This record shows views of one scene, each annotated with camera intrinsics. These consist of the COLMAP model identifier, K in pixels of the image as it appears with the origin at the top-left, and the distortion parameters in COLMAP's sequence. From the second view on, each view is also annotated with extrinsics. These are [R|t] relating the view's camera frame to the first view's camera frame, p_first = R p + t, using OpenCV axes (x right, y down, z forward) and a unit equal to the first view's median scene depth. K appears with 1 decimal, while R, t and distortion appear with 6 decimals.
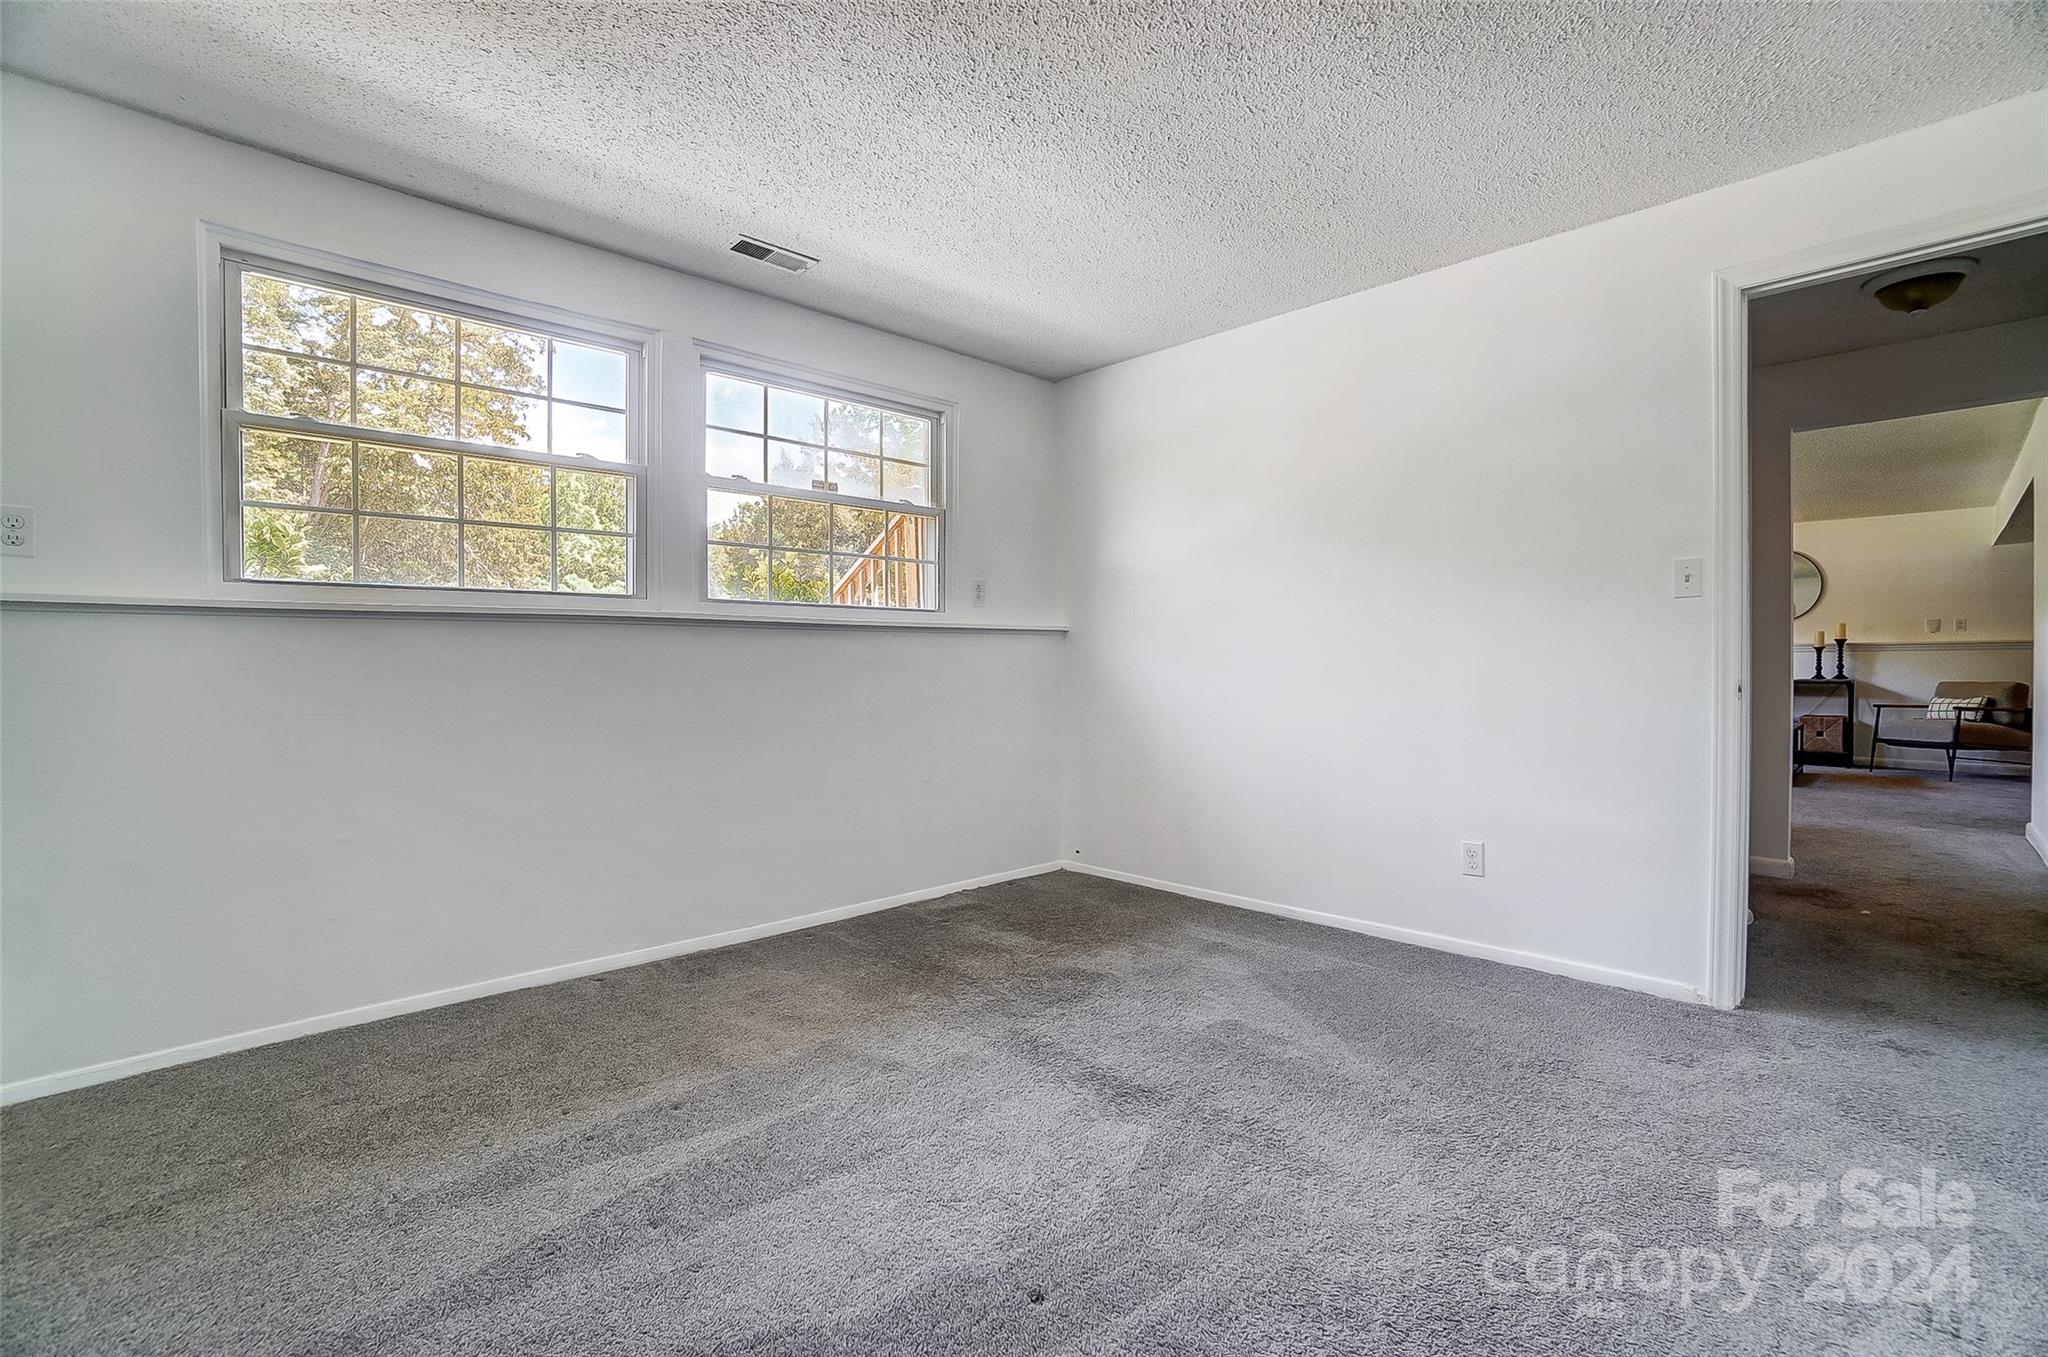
lens RADIAL K [[902.0, 0, 1017.0], [0, 902.0, 679.9], [0, 0, 1]] dist [-0.069188, 0.024867]
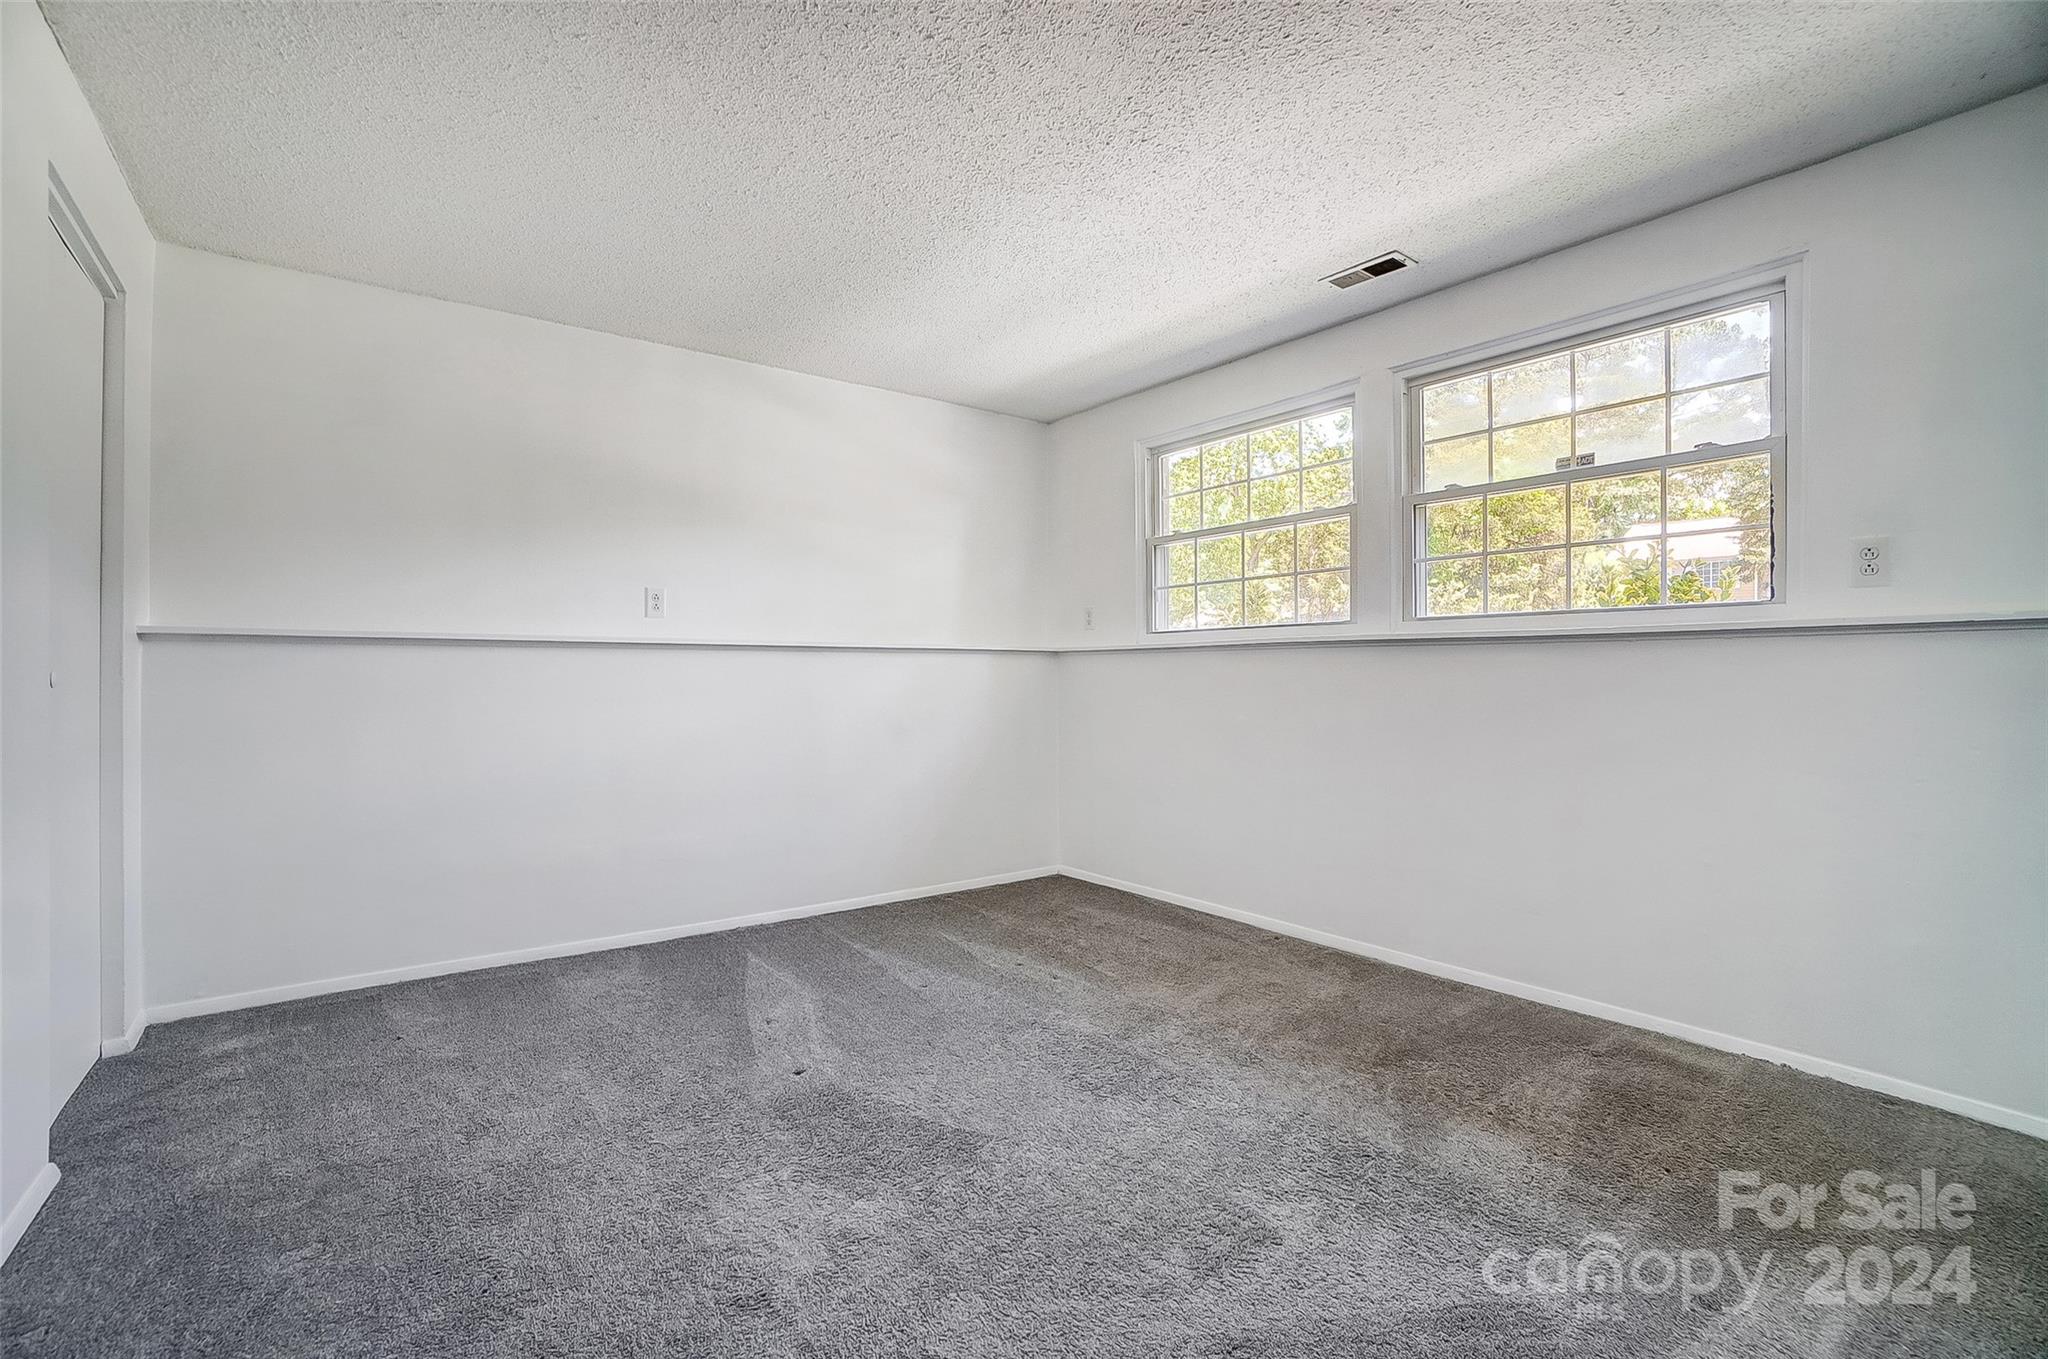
lens RADIAL K [[902.0, 0, 1017.0], [0, 902.0, 680.9], [0, 0, 1]] dist [-0.069188, 0.024867]
pose [[-0.123321, 0.009615, -0.992320, 0.801903], [-0.018430, 0.999758, 0.011978, -0.027833], [0.992196, 0.019766, -0.123114, 0.782713]]
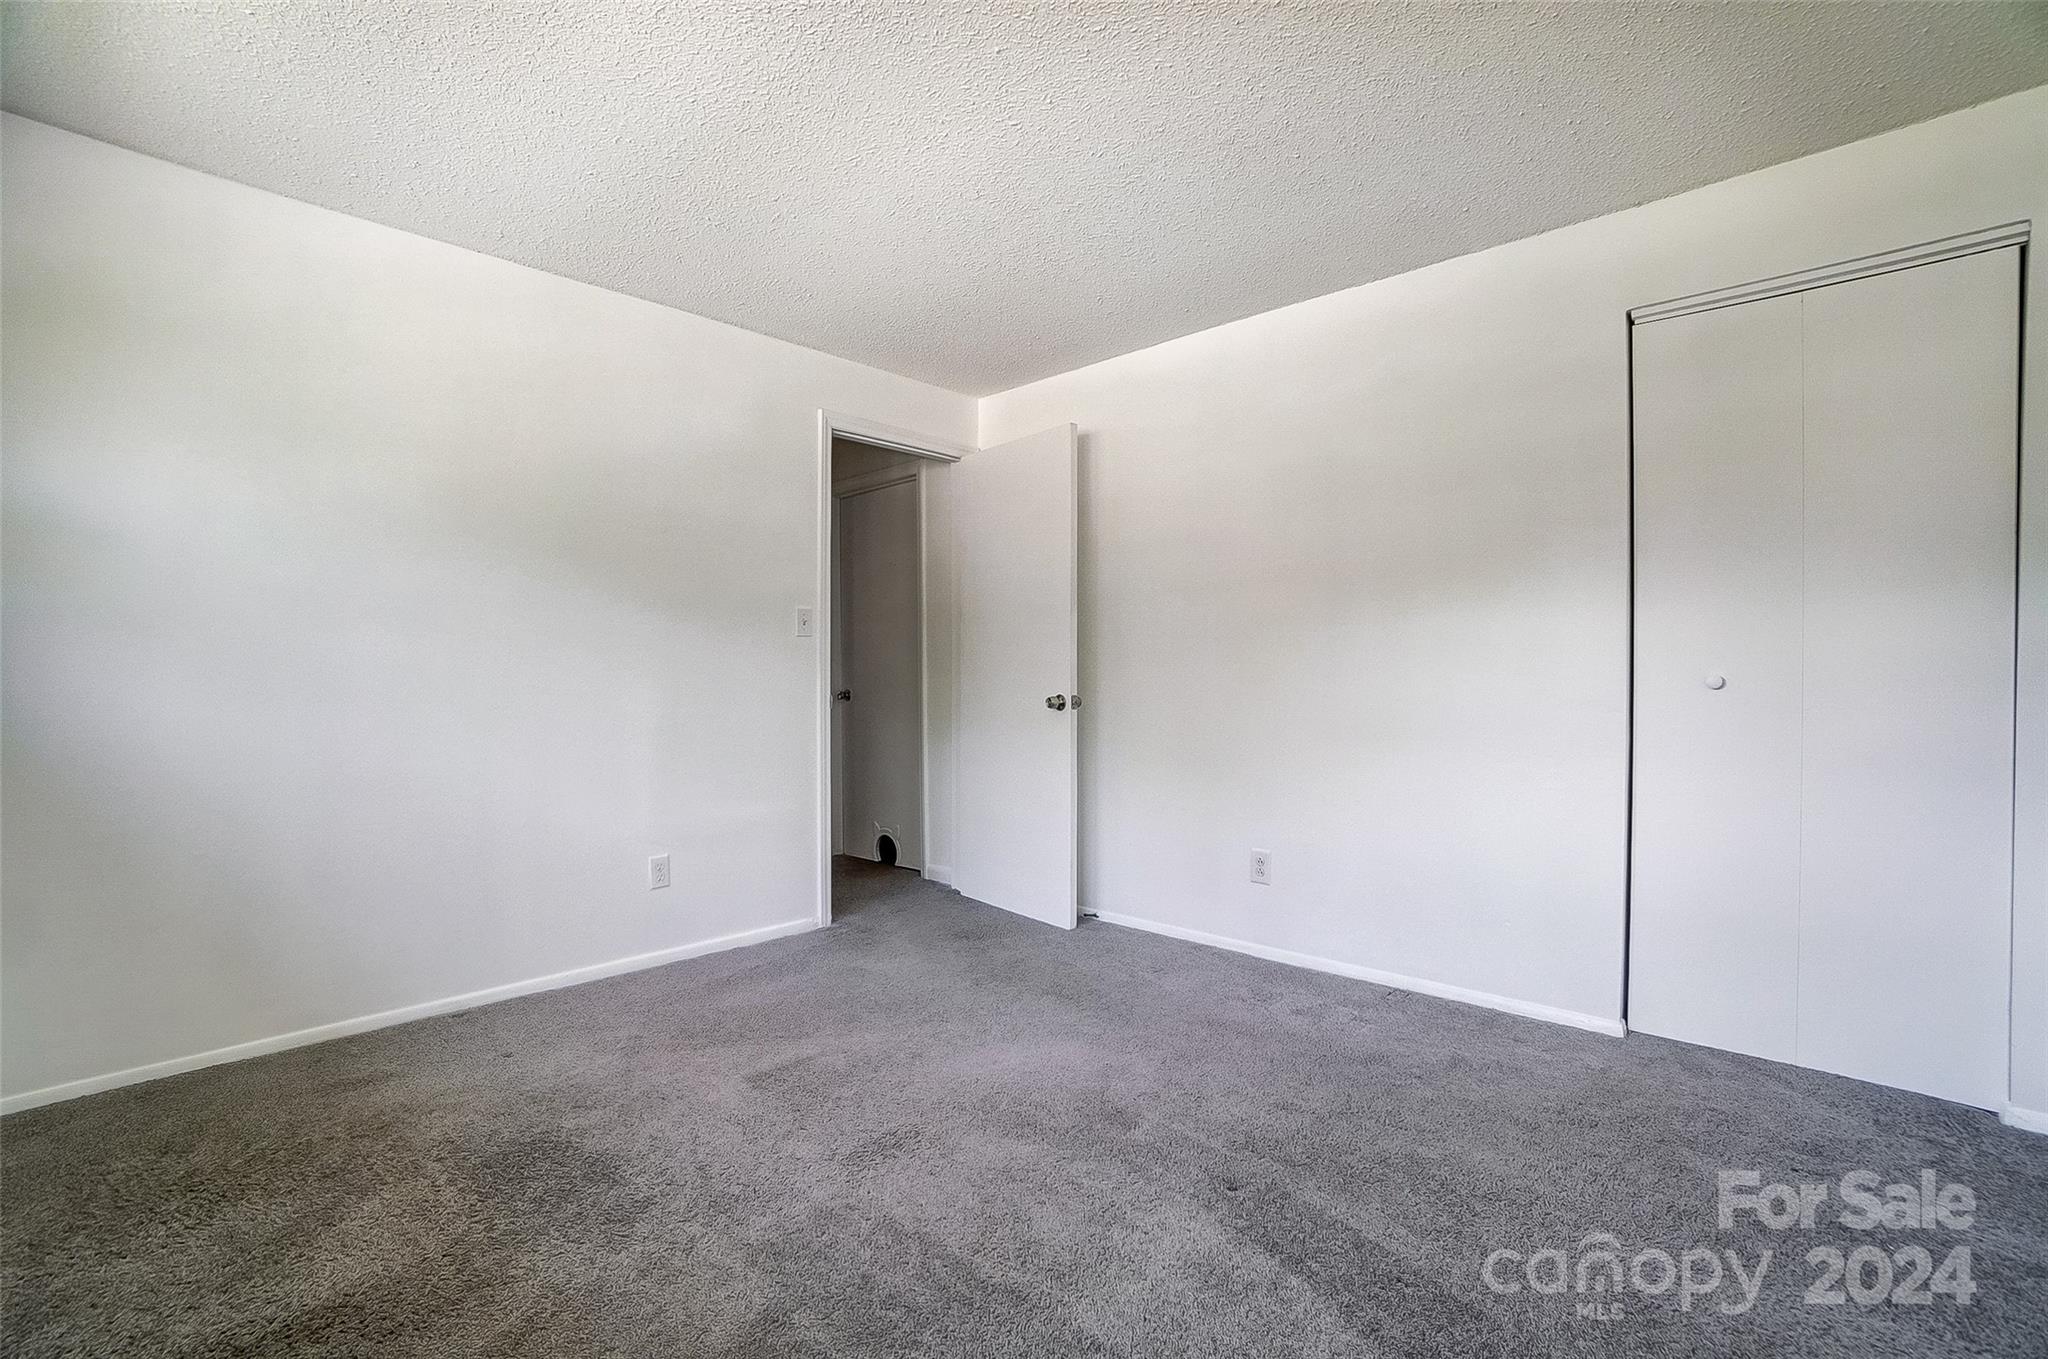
lens RADIAL K [[902.0, 0, 1017.0], [0, 902.0, 680.9], [0, 0, 1]] dist [-0.069188, 0.024867]
pose [[-0.034103, 0.000197, 0.999418, -0.610000], [0.022205, 0.999753, 0.000561, -0.018513], [-0.999172, 0.022211, -0.034099, 0.660084]]
